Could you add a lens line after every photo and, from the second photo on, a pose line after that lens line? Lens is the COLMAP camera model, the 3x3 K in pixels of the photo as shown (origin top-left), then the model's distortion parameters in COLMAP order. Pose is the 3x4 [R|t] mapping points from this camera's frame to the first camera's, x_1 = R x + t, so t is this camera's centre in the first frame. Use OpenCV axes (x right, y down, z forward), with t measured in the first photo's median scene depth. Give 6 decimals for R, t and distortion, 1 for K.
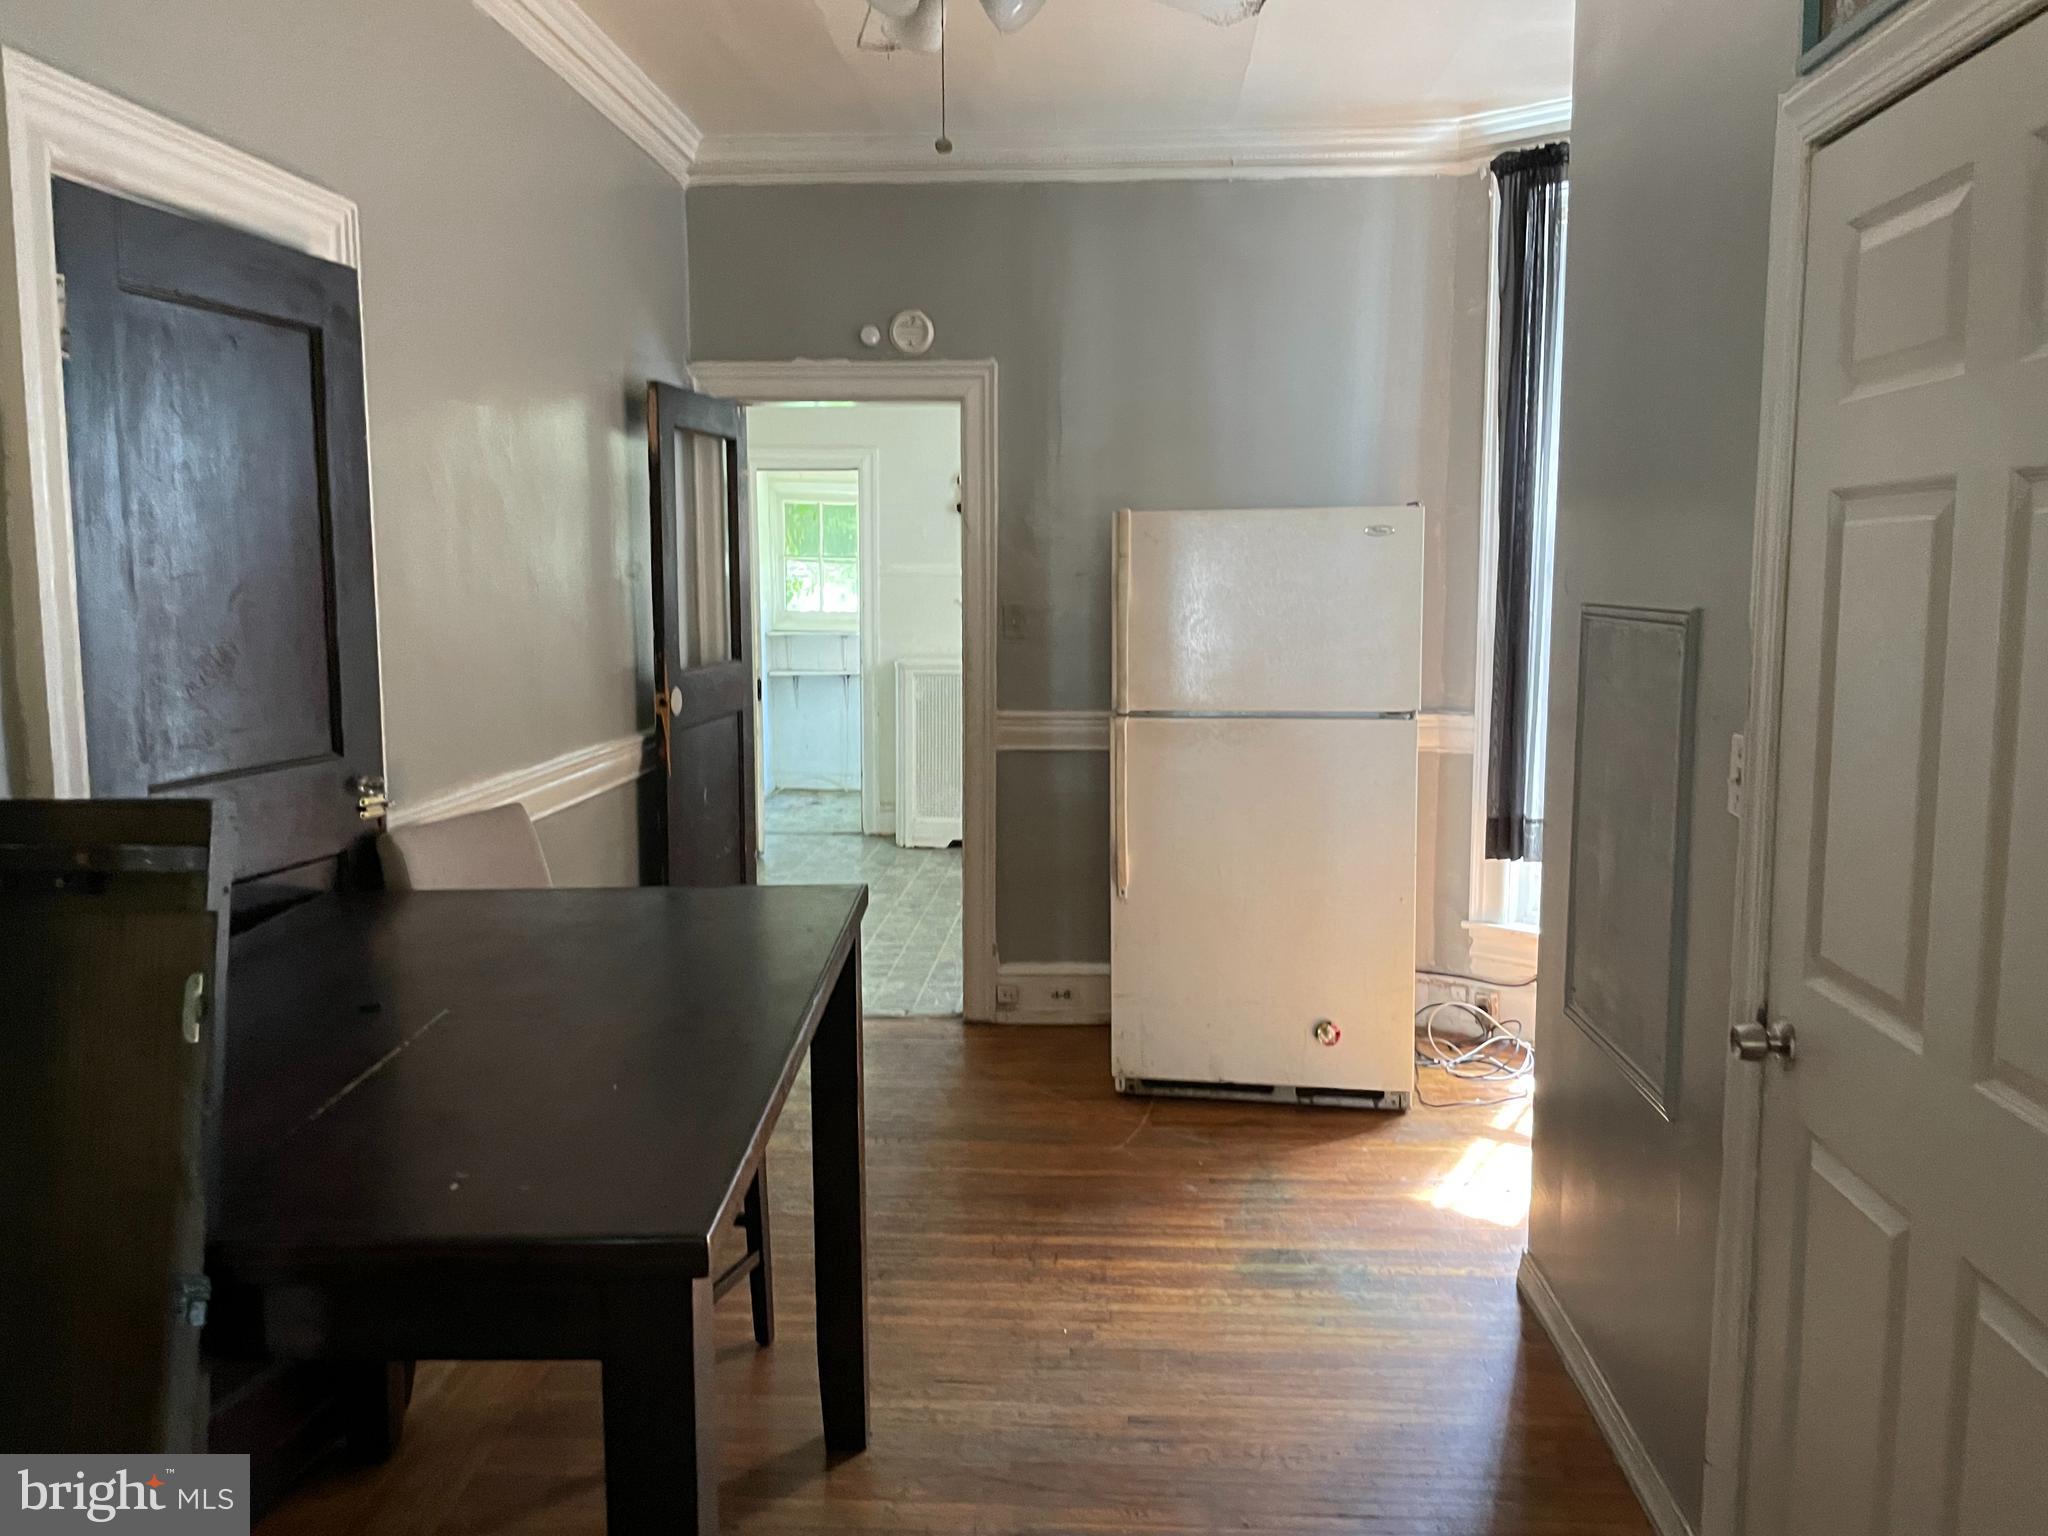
lens RADIAL K [[1576.0, 0, 1027.6], [0, 1576.0, 760.8], [0, 0, 1]] dist [0.016959, -0.000127]
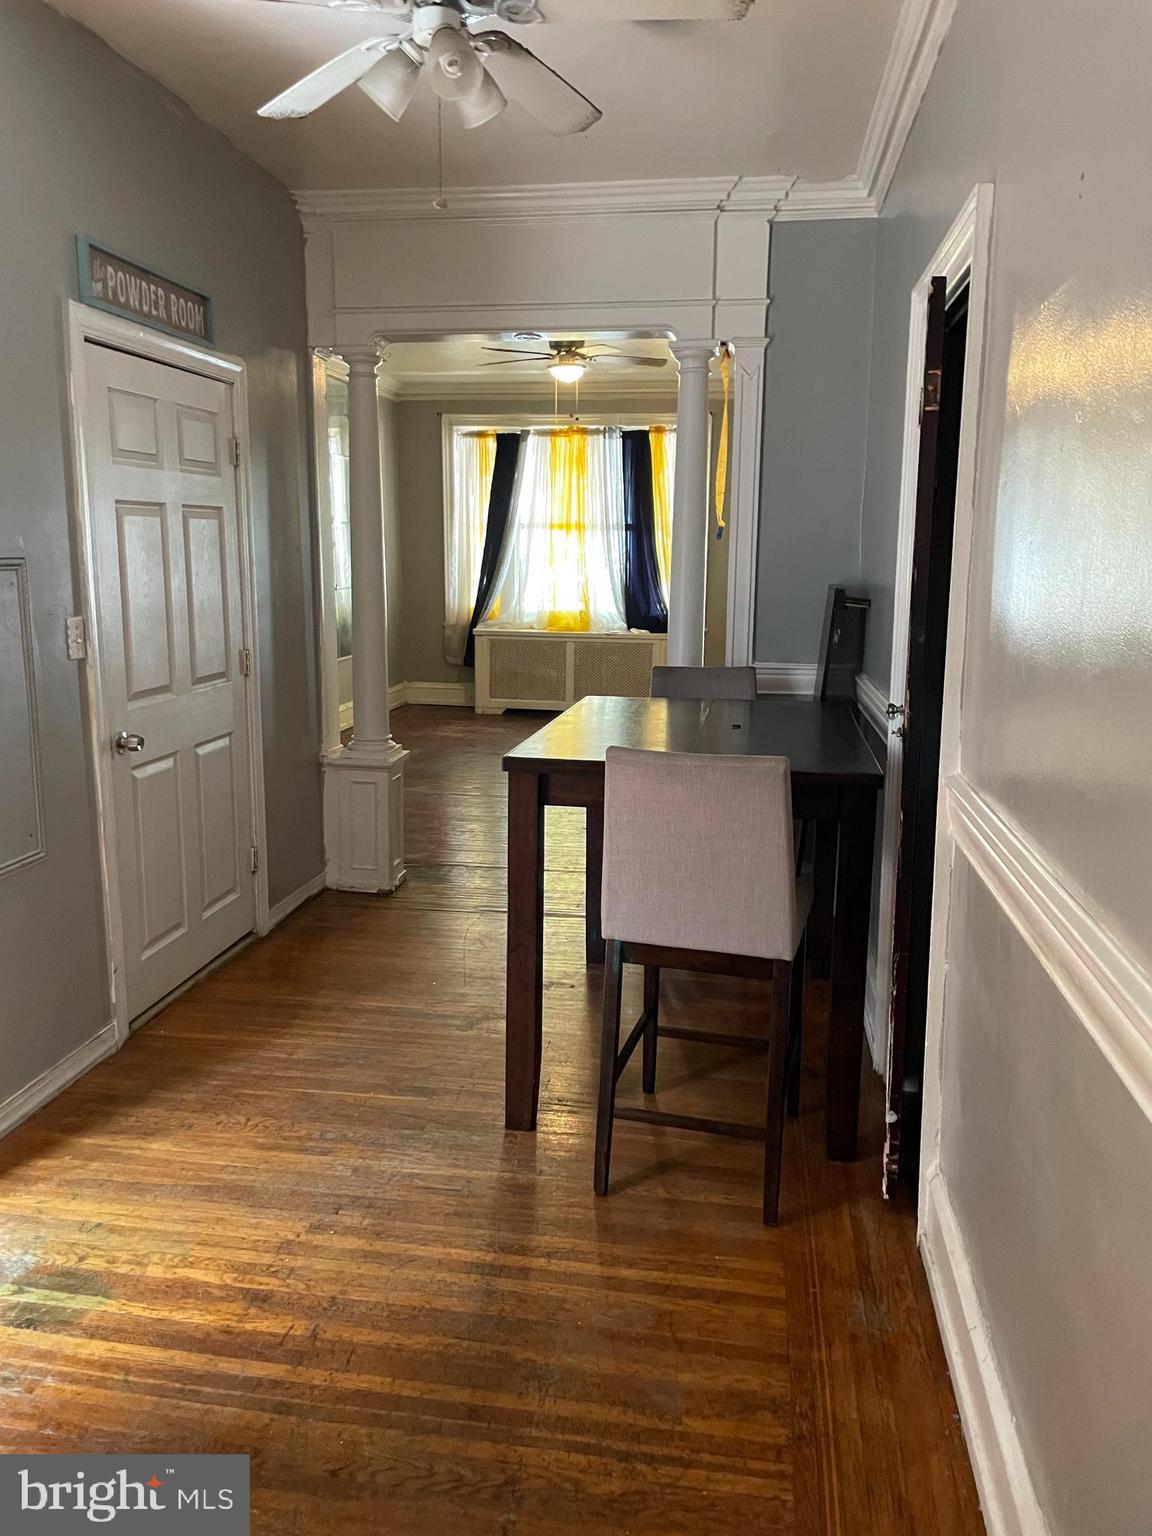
lens RADIAL K [[1182.0, 0, 571.8], [0, 1182.0, 778.2], [0, 0, 1]] dist [0.016959, -0.000127]
pose [[-0.995829, -0.018477, 0.089349, -0.199488], [0.010702, 0.948862, 0.315509, -0.185774], [-0.090610, 0.315149, -0.944707, 1.579084]]
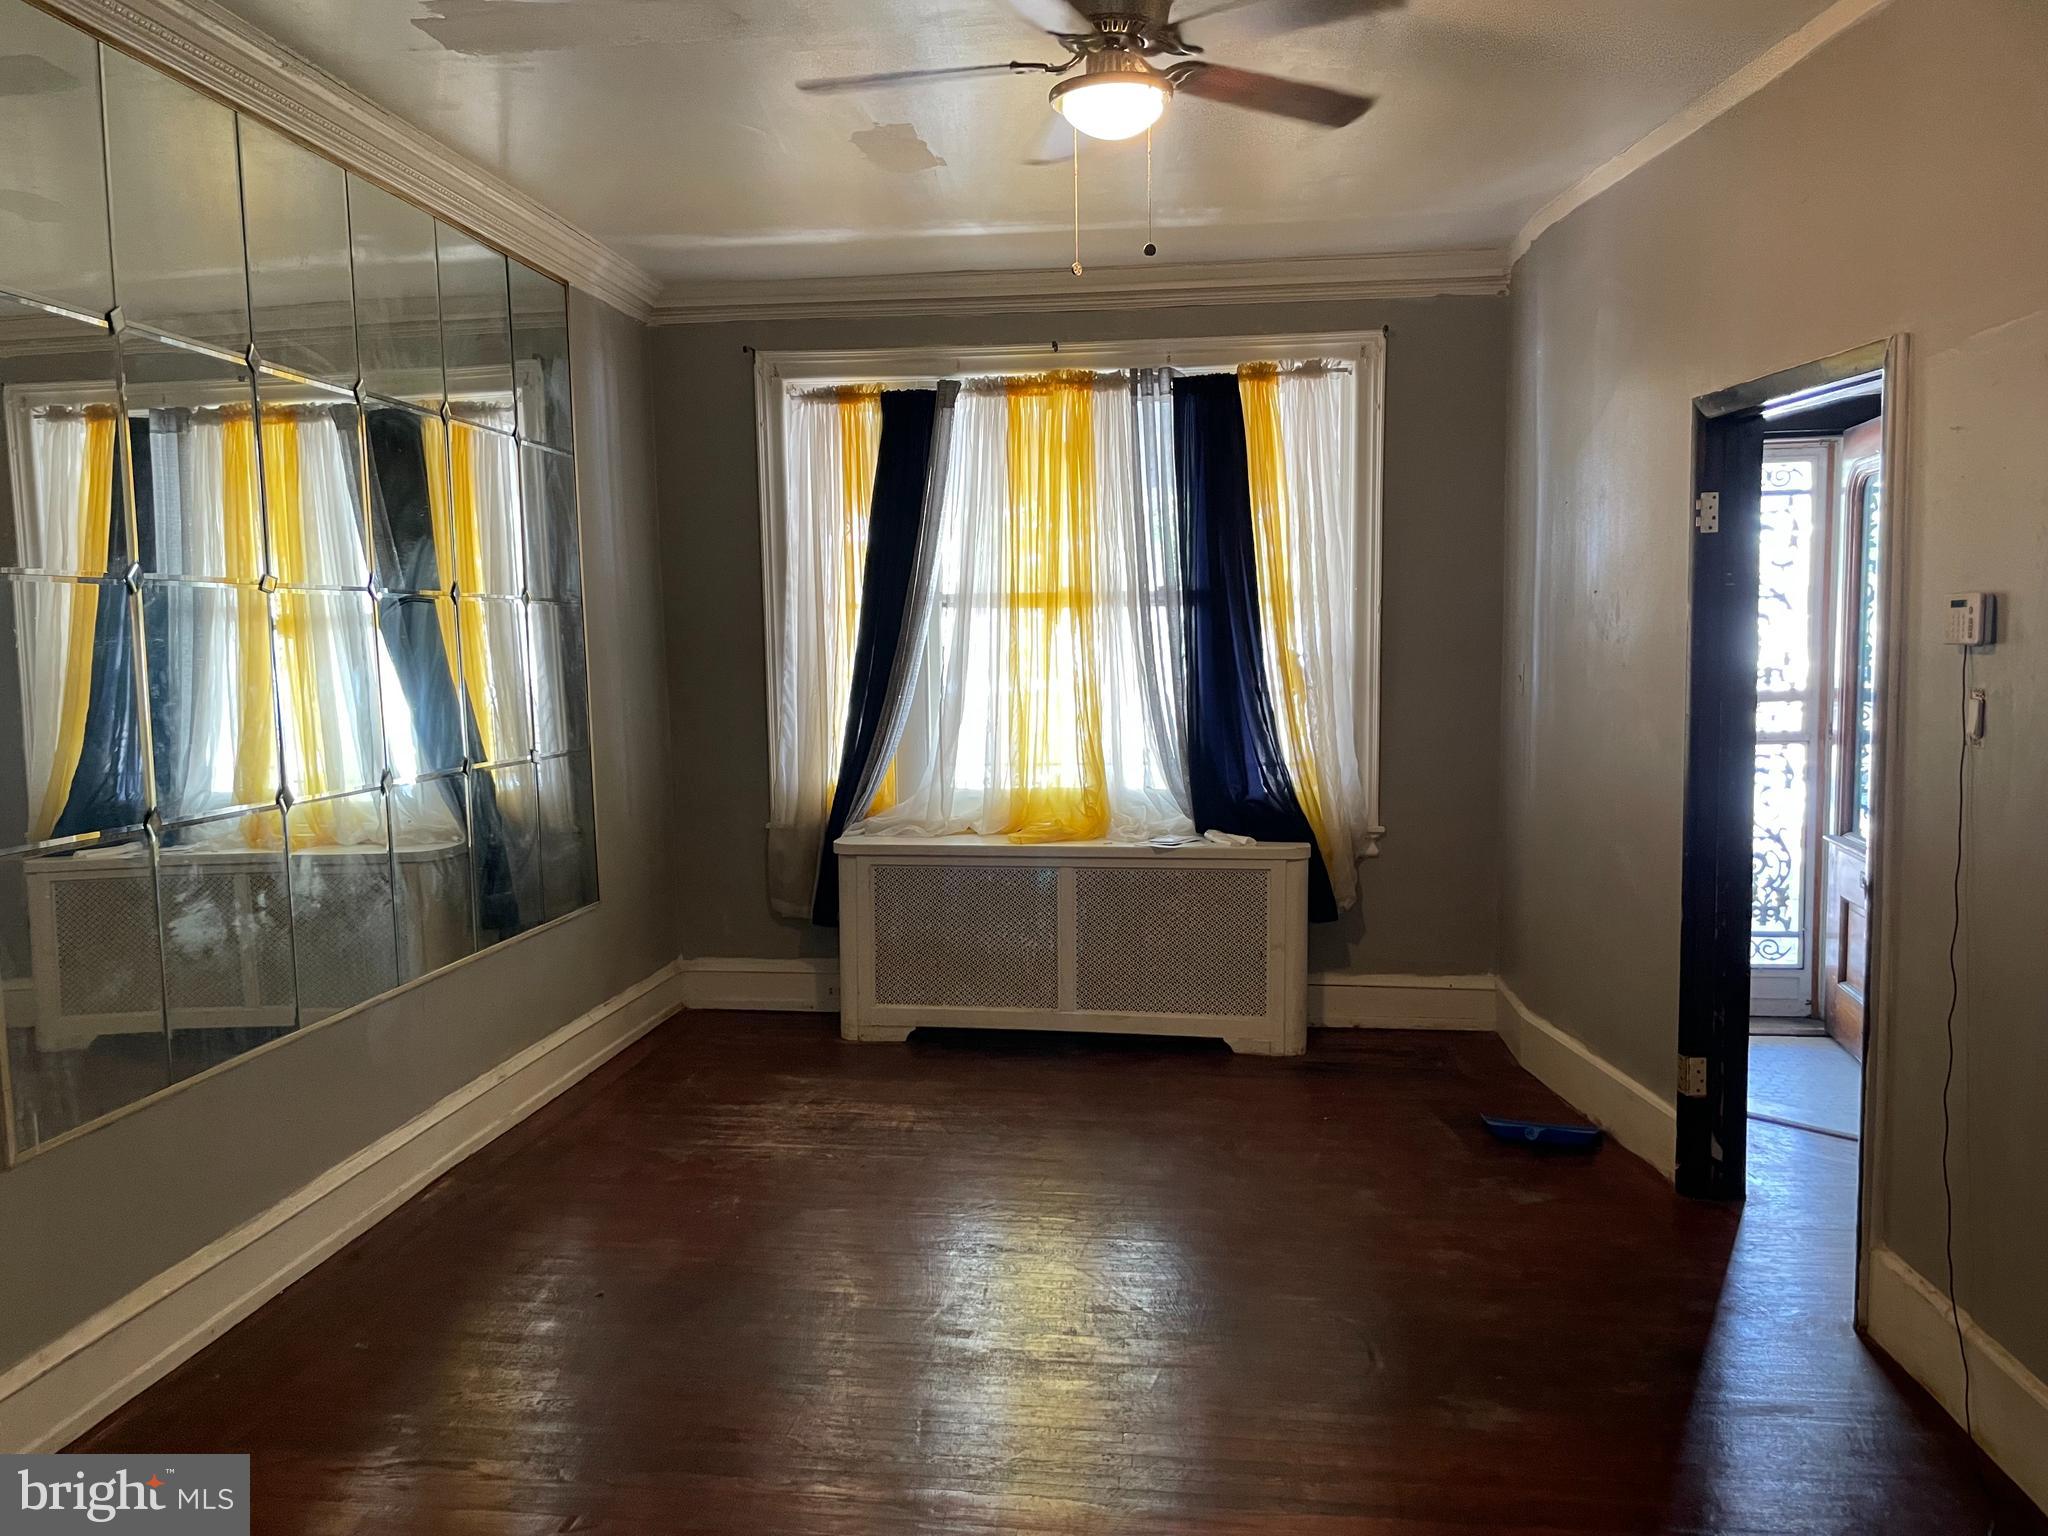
lens RADIAL K [[1576.0, 0, 1027.7], [0, 1576.0, 760.6], [0, 0, 1]] dist [0.016959, -0.000127]
pose [[-0.998214, 0.016493, 0.057412, -0.124123], [0.028320, 0.976913, 0.211751, -0.135125], [-0.052594, 0.212998, -0.975636, 1.128610]]
